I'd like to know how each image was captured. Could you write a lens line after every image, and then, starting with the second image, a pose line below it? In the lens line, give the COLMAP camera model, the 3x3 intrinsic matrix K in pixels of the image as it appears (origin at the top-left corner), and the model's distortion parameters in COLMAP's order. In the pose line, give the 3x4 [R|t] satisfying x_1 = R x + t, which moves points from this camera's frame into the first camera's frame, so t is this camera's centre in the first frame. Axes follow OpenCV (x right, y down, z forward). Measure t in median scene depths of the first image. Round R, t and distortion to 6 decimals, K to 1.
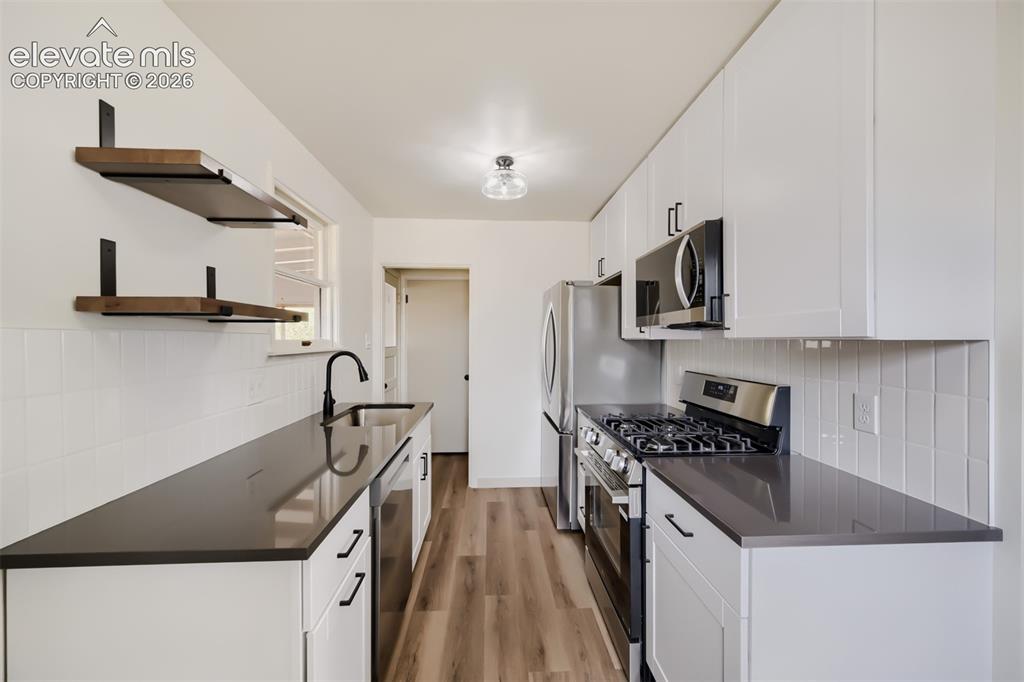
lens RADIAL K [[404.2, 0, 513.5], [0, 404.2, 340.3], [0, 0, 1]] dist [0.001318, 0.000235]
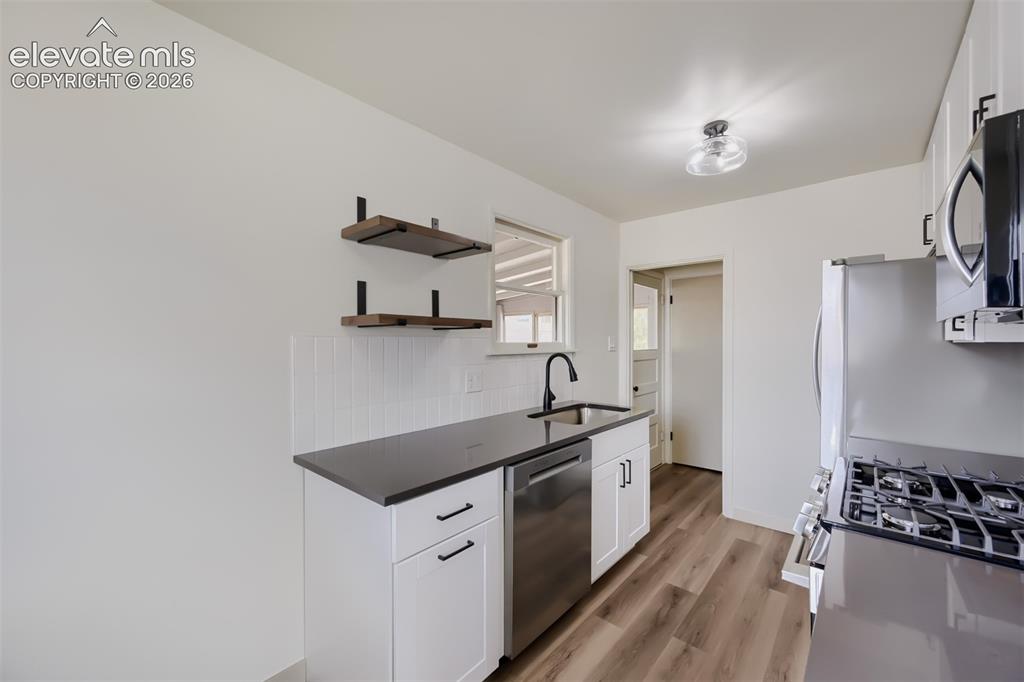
lens RADIAL K [[404.2, 0, 515.9], [0, 404.2, 341.2], [0, 0, 1]] dist [0.001318, 0.000235]
pose [[0.720618, -0.000786, -0.693332, 0.261267], [-0.002824, 0.999988, -0.004068, -0.000533], [0.693326, 0.004890, 0.720607, 0.120023]]
